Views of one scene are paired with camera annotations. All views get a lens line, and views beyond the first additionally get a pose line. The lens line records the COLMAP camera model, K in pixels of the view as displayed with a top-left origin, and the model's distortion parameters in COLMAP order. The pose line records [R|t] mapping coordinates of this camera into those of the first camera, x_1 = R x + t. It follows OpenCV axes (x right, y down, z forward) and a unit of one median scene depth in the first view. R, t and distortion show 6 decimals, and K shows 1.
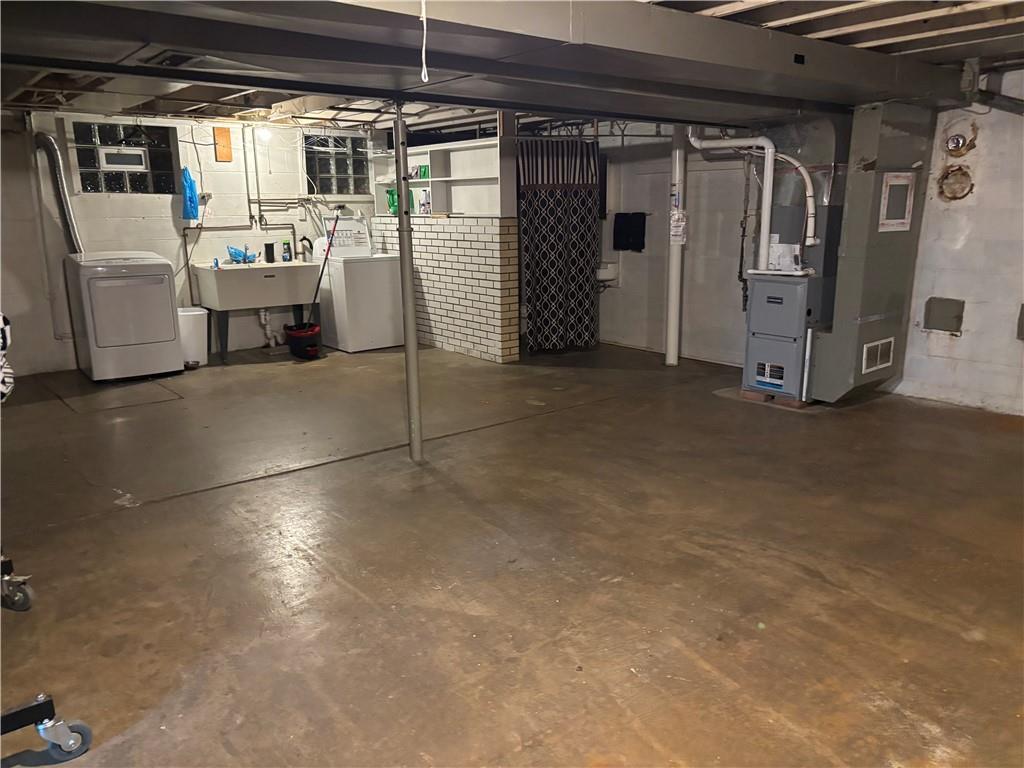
lens RADIAL K [[793.4, 0, 512.0], [0, 793.4, 384.0], [0, 0, 1]] dist [0.091932, -0.090361]
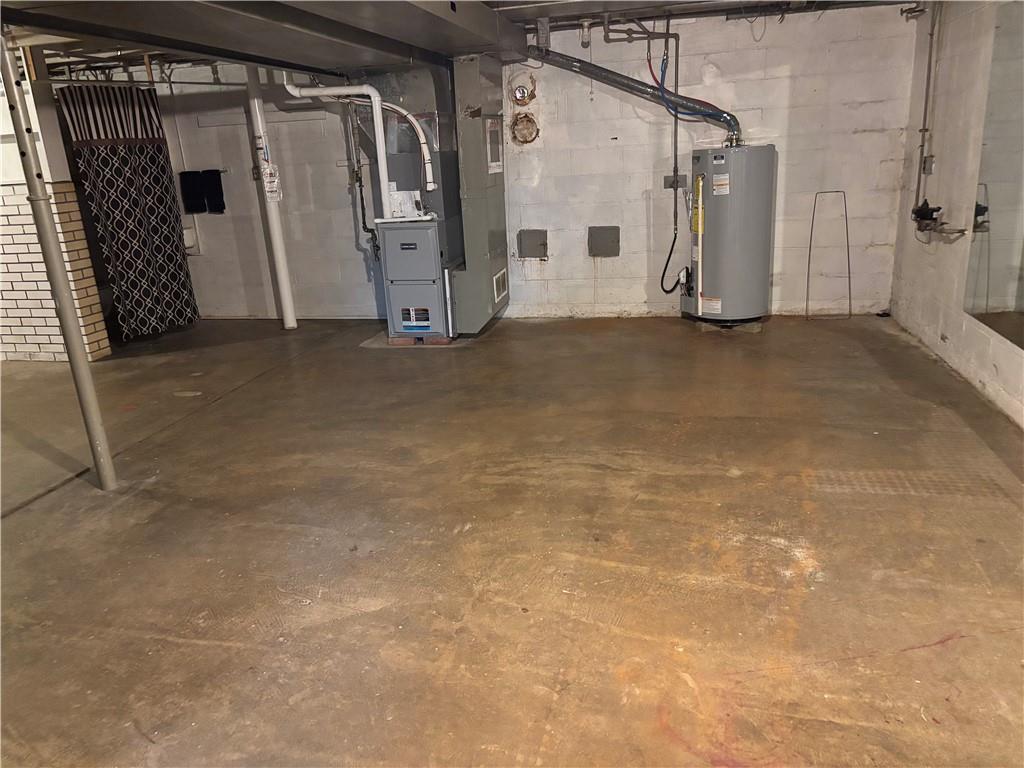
lens RADIAL K [[793.4, 0, 512.0], [0, 793.4, 384.0], [0, 0, 1]] dist [0.091932, -0.090361]
pose [[0.780014, -0.212640, 0.588525, -0.220839], [0.186137, 0.976766, 0.106215, -0.014954], [-0.597437, 0.026698, 0.801471, 0.096803]]
